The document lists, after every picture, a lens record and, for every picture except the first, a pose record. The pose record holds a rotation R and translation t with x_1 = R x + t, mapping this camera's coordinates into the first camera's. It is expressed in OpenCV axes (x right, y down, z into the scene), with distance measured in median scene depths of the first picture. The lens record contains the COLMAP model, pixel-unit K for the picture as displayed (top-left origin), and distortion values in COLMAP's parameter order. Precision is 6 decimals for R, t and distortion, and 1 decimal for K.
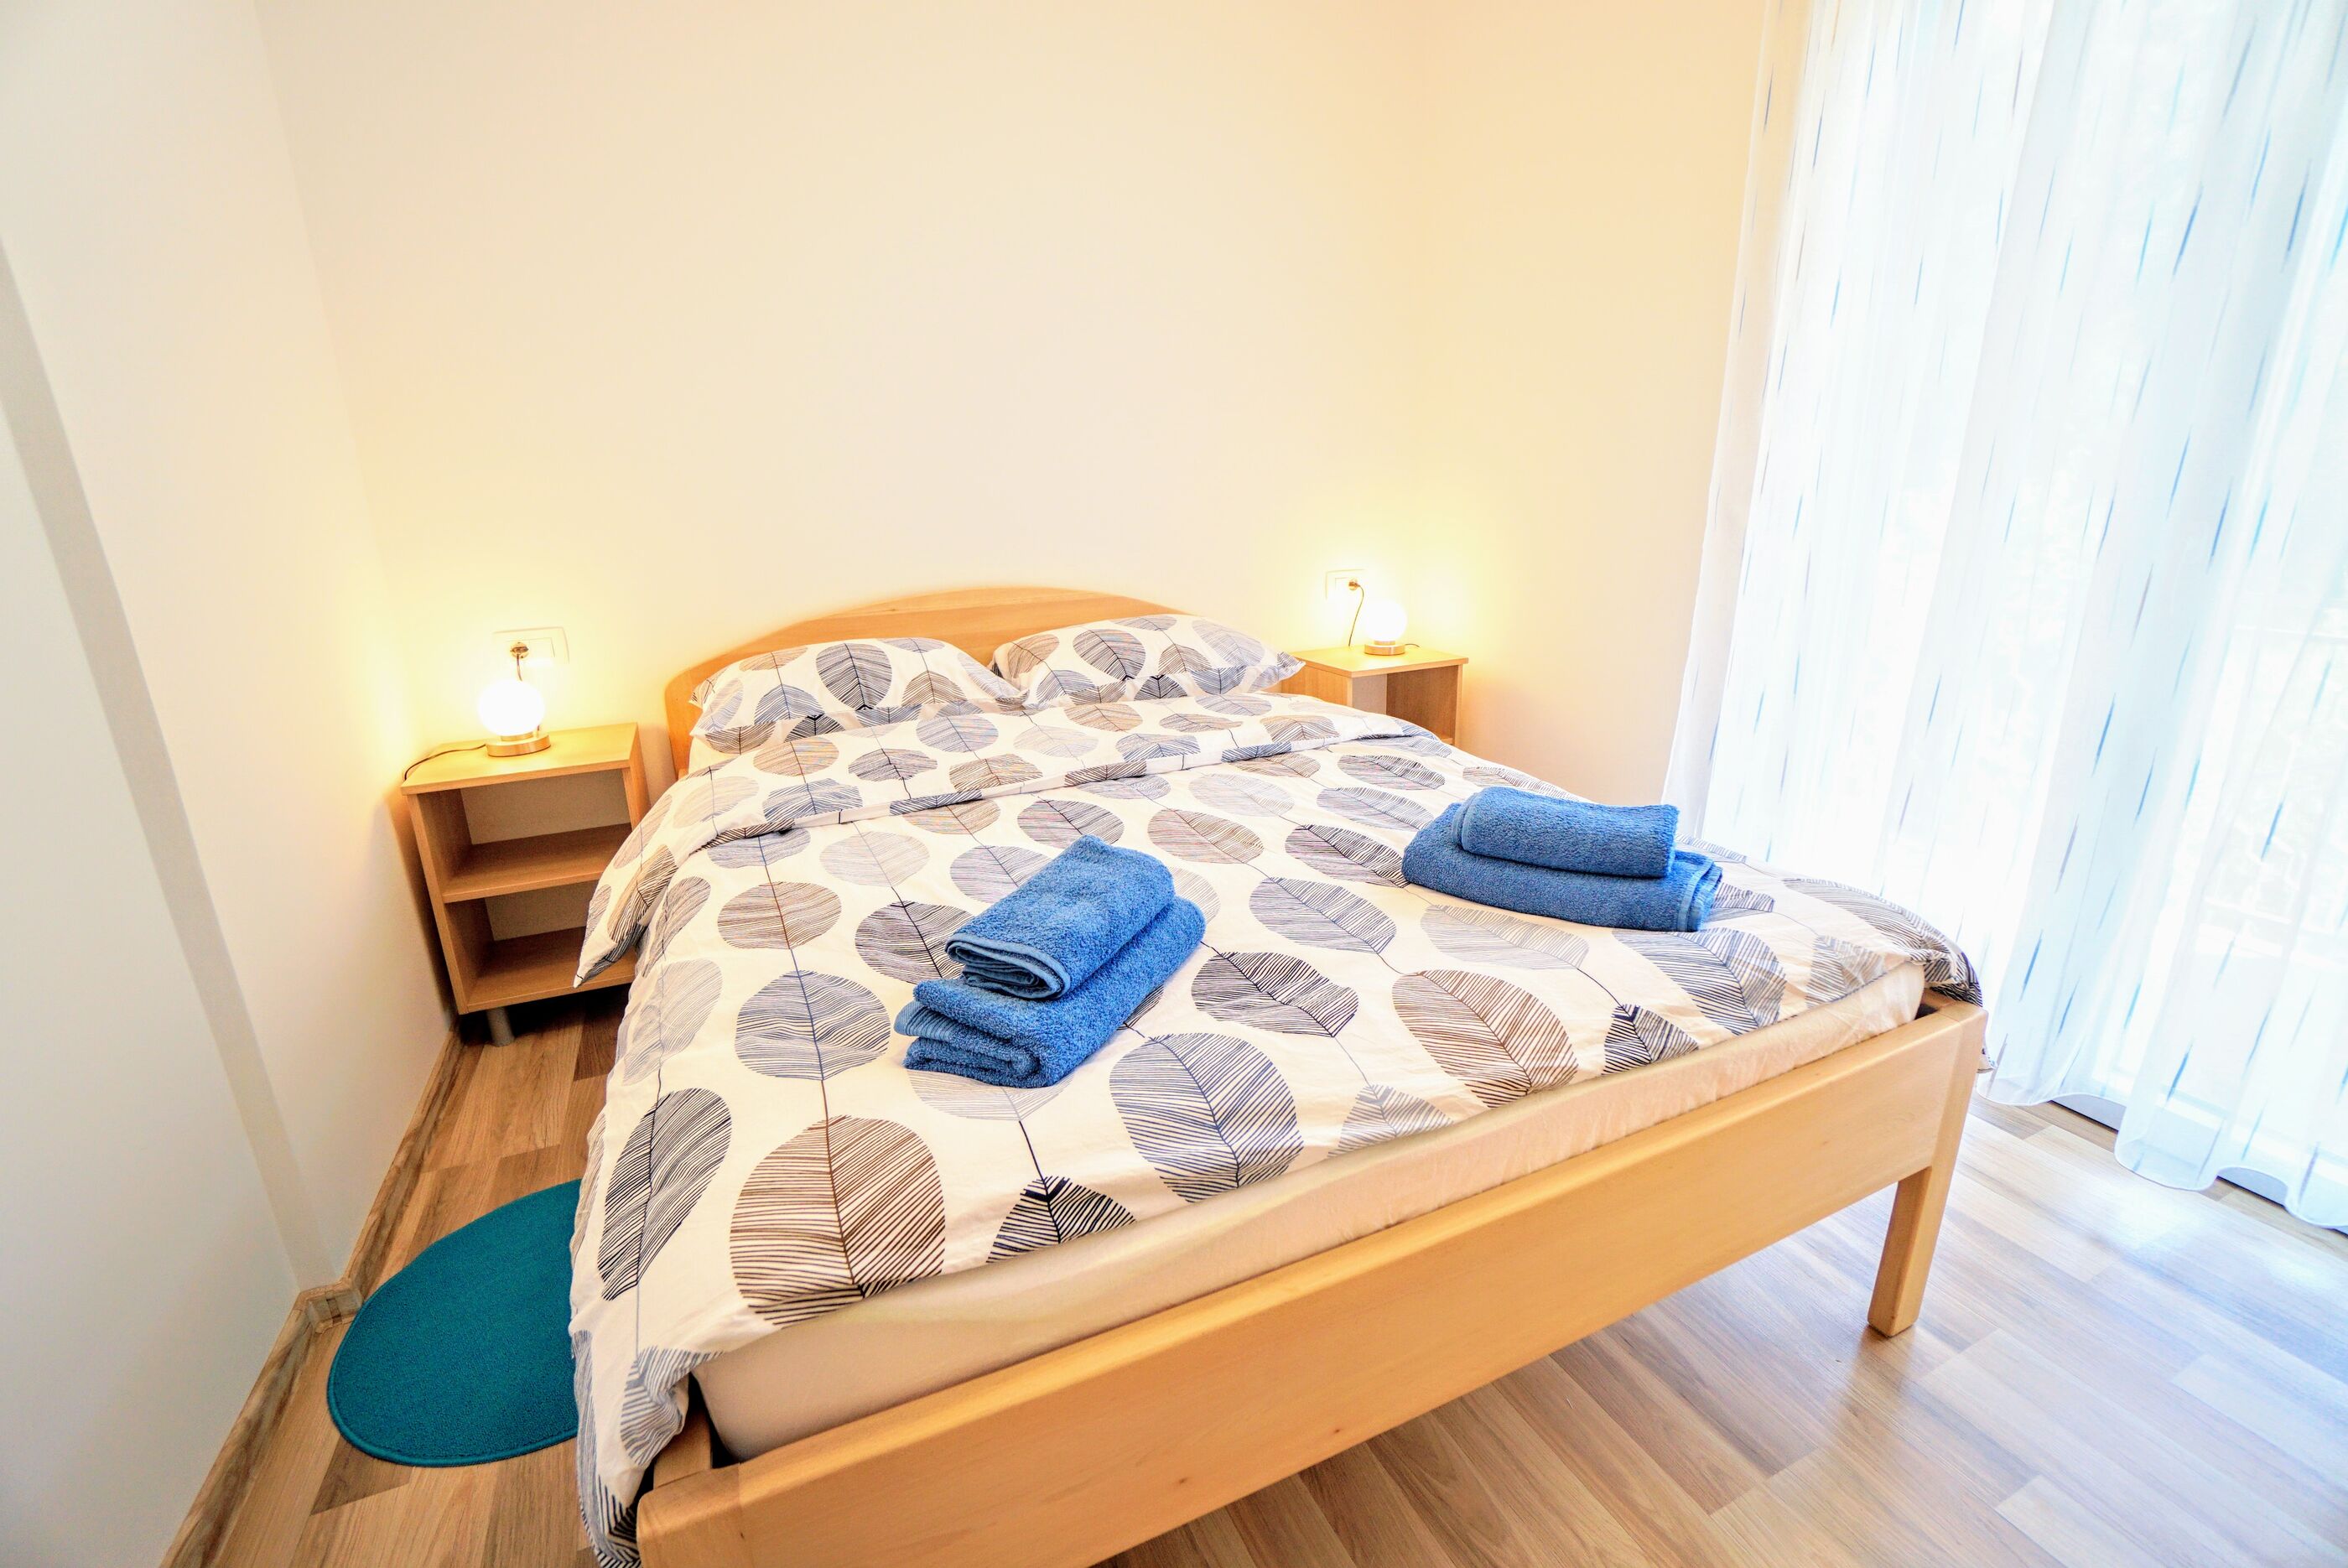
lens RADIAL K [[1040.8, 0, 1186.2], [0, 1040.8, 770.1], [0, 0, 1]] dist [-0.062362, 0.021383]
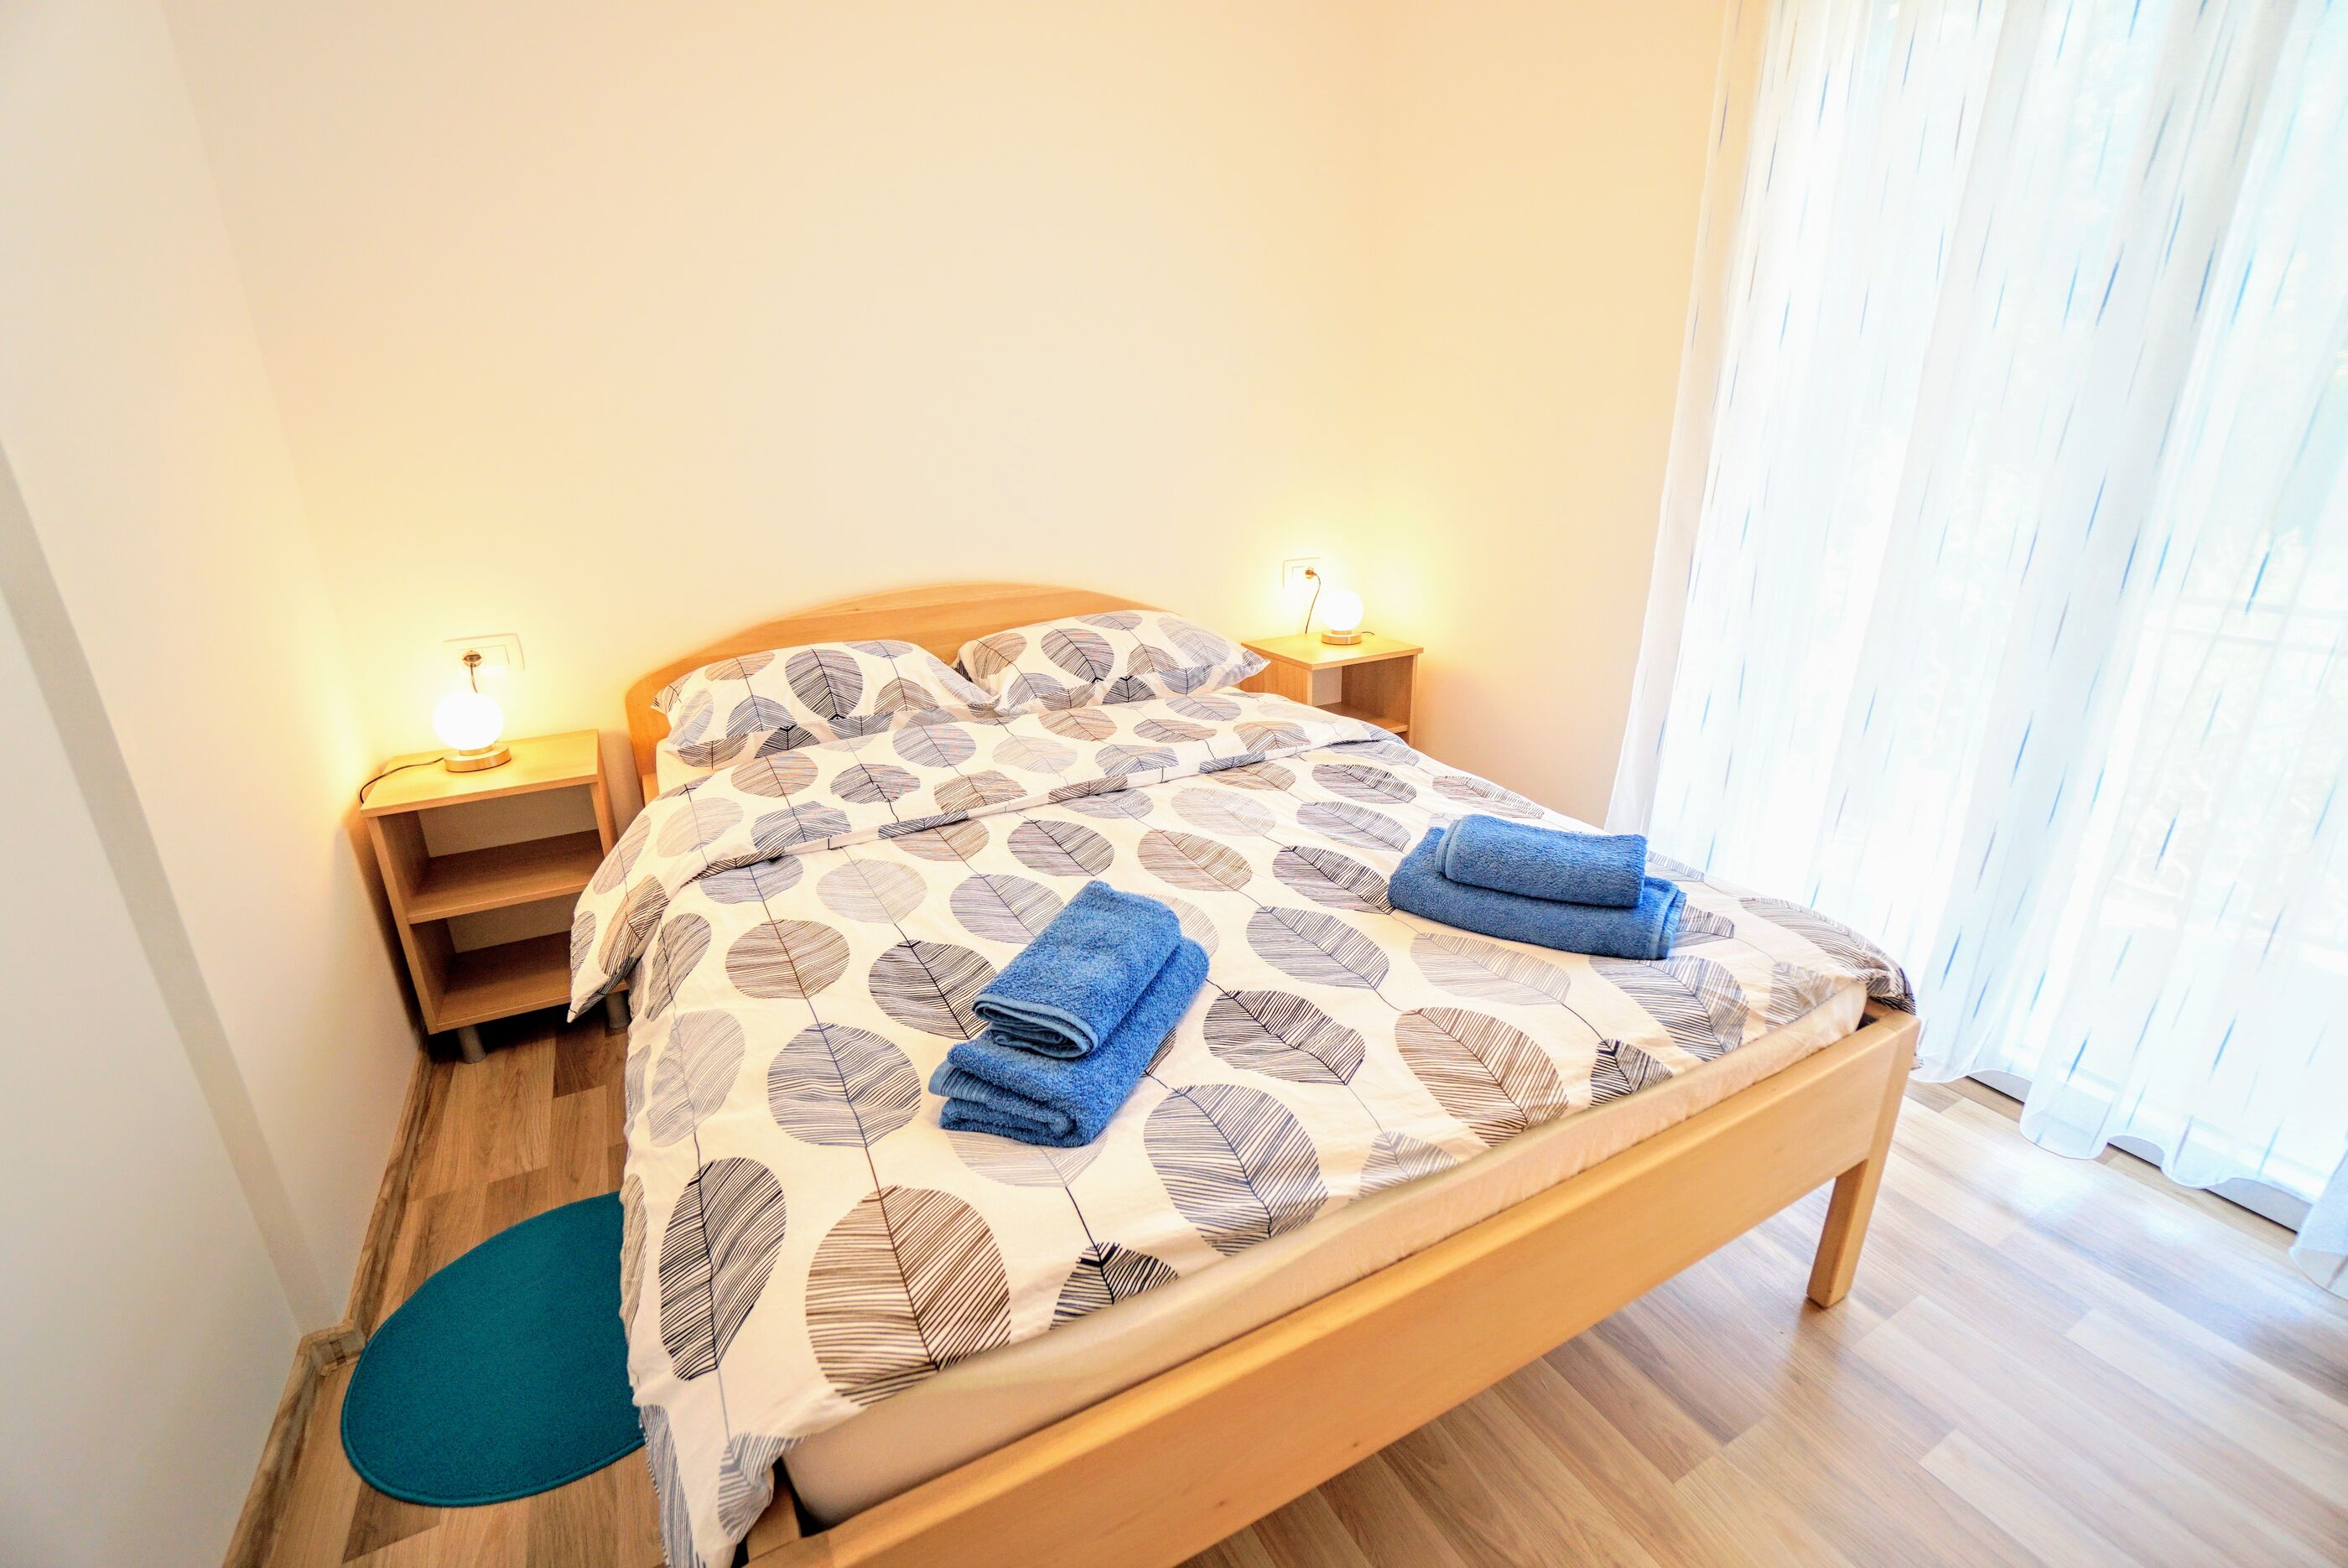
lens RADIAL K [[1040.8, 0, 1188.5], [0, 1040.8, 768.4], [0, 0, 1]] dist [-0.063239, 0.021595]
pose [[0.997764, -0.014081, 0.065343, -0.067704], [0.011014, 0.998831, 0.047066, -0.095529], [-0.065929, -0.046241, 0.996752, -0.030991]]
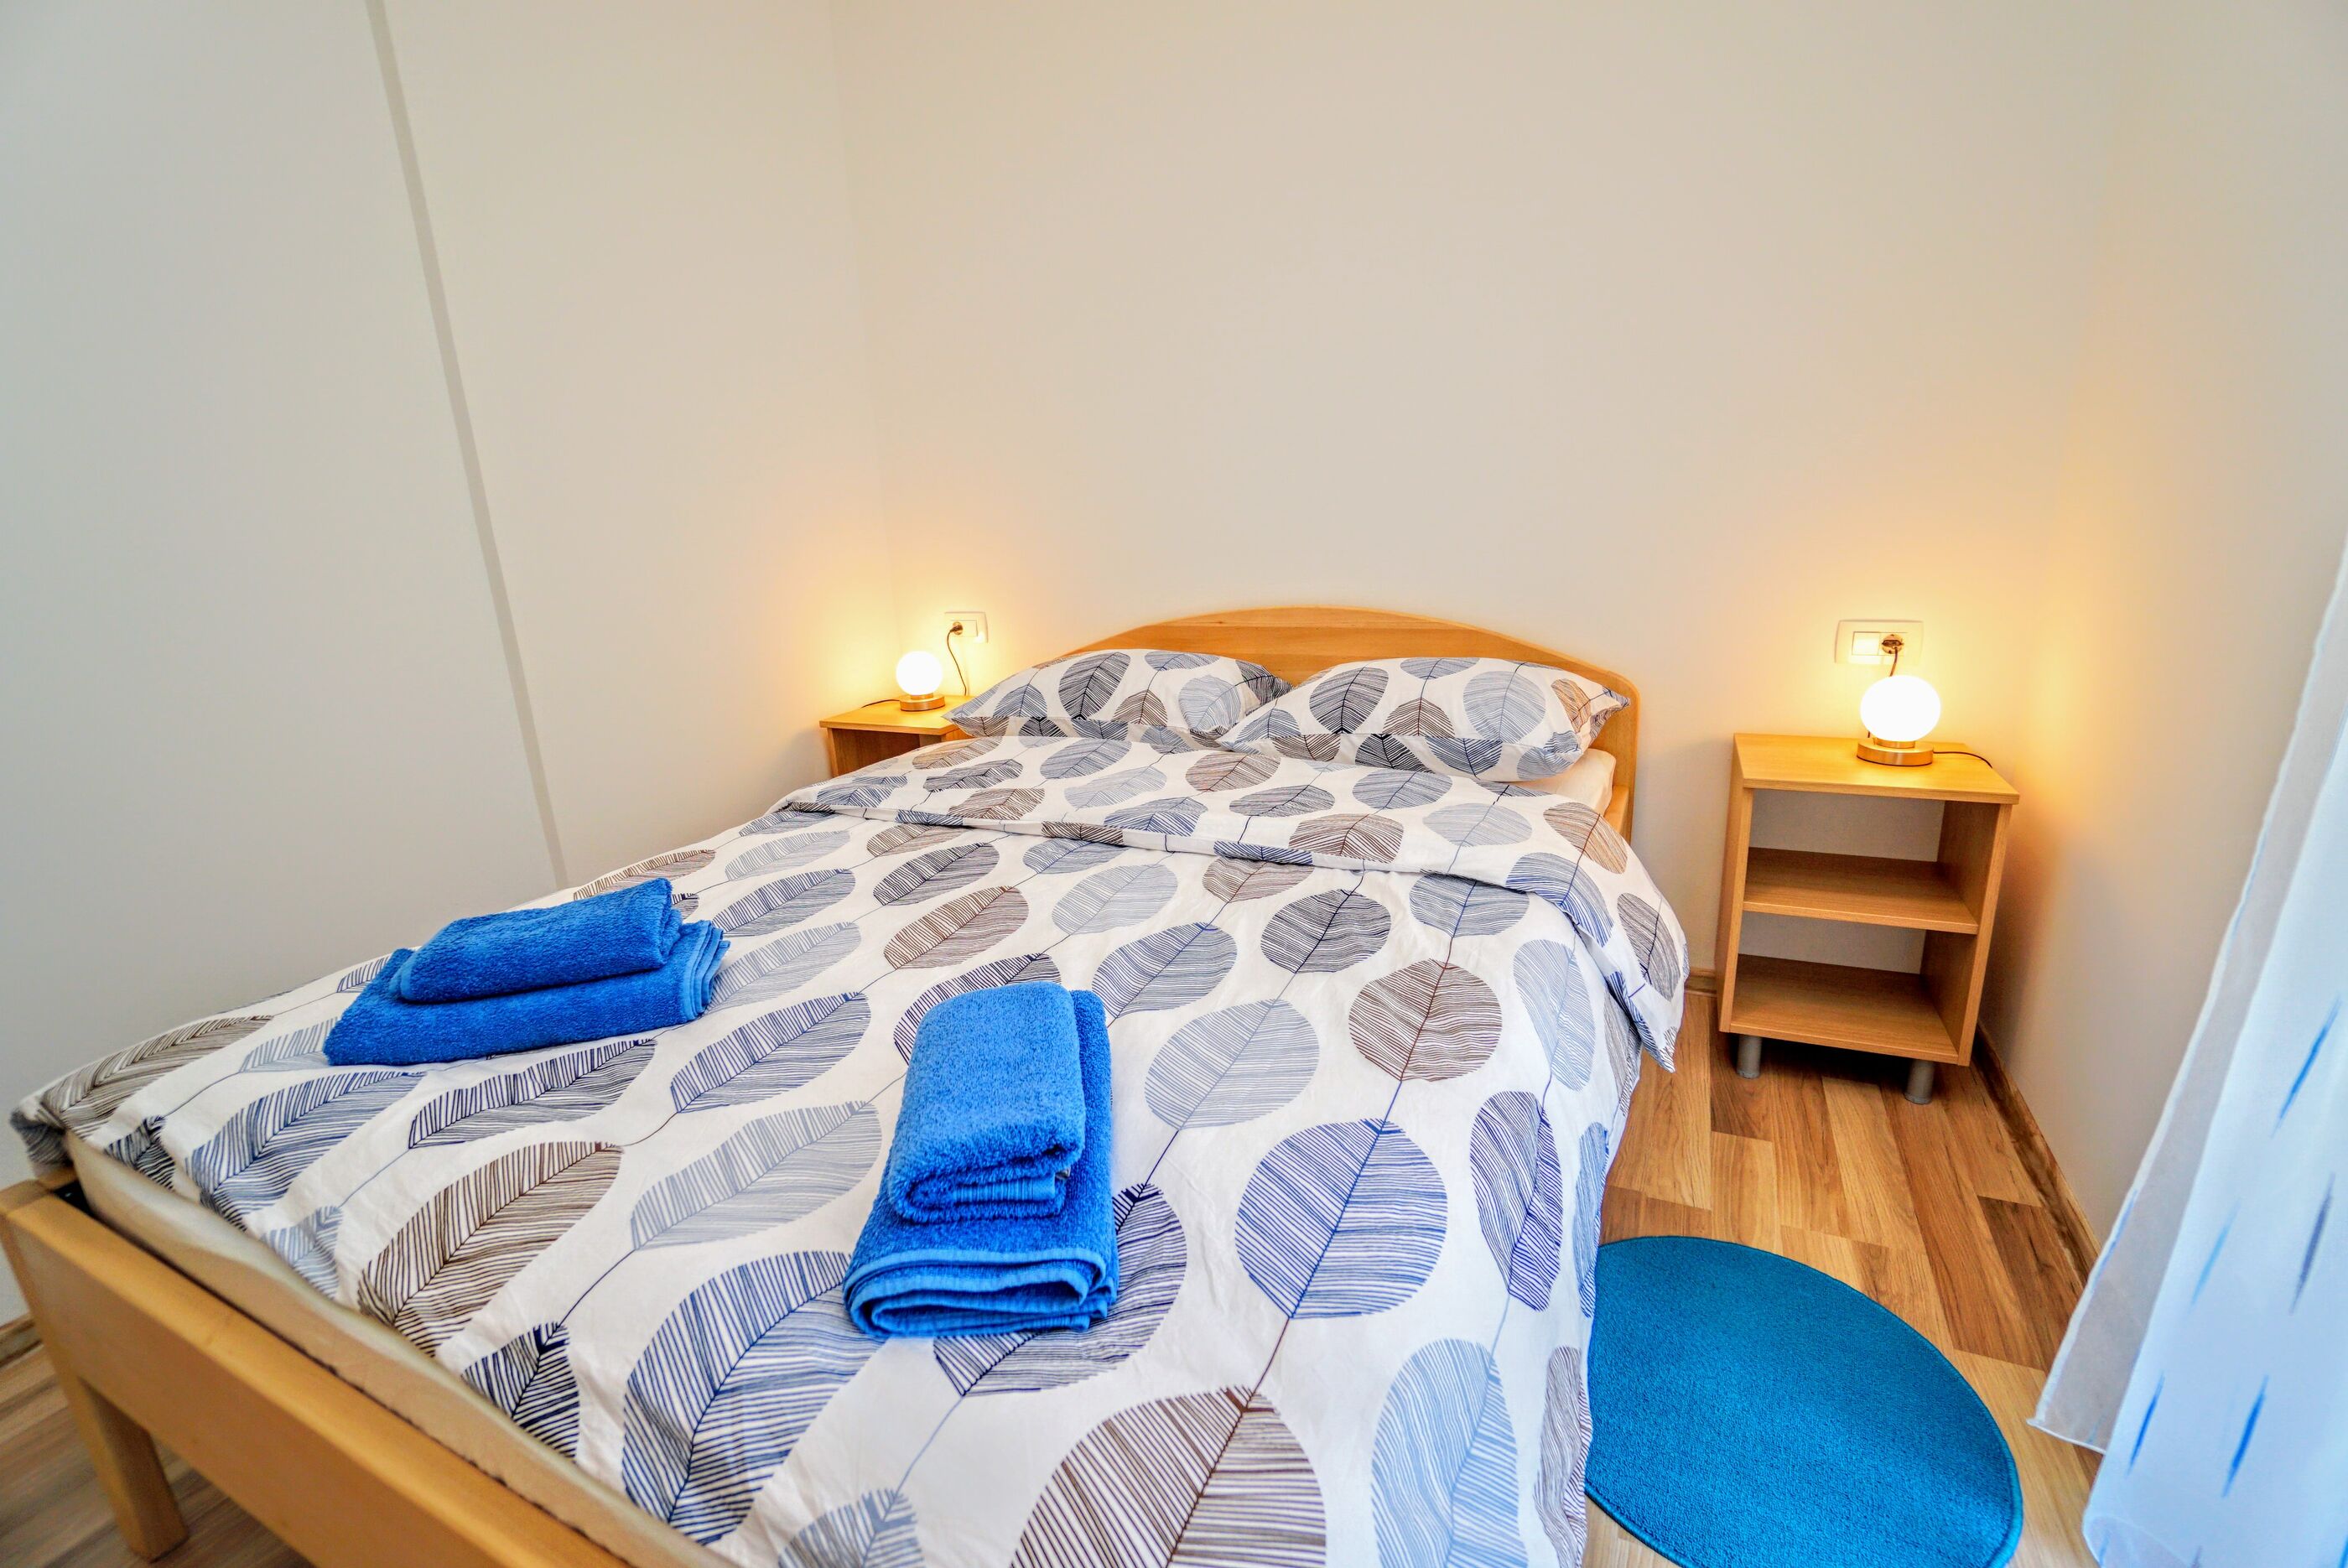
lens RADIAL K [[1040.8, 0, 1188.5], [0, 1040.8, 768.4], [0, 0, 1]] dist [-0.063239, 0.021595]
pose [[0.634121, 0.189254, -0.749716, 0.943361], [-0.178542, 0.979221, 0.096175, -0.226237], [0.752339, 0.072869, 0.654734, 0.721238]]
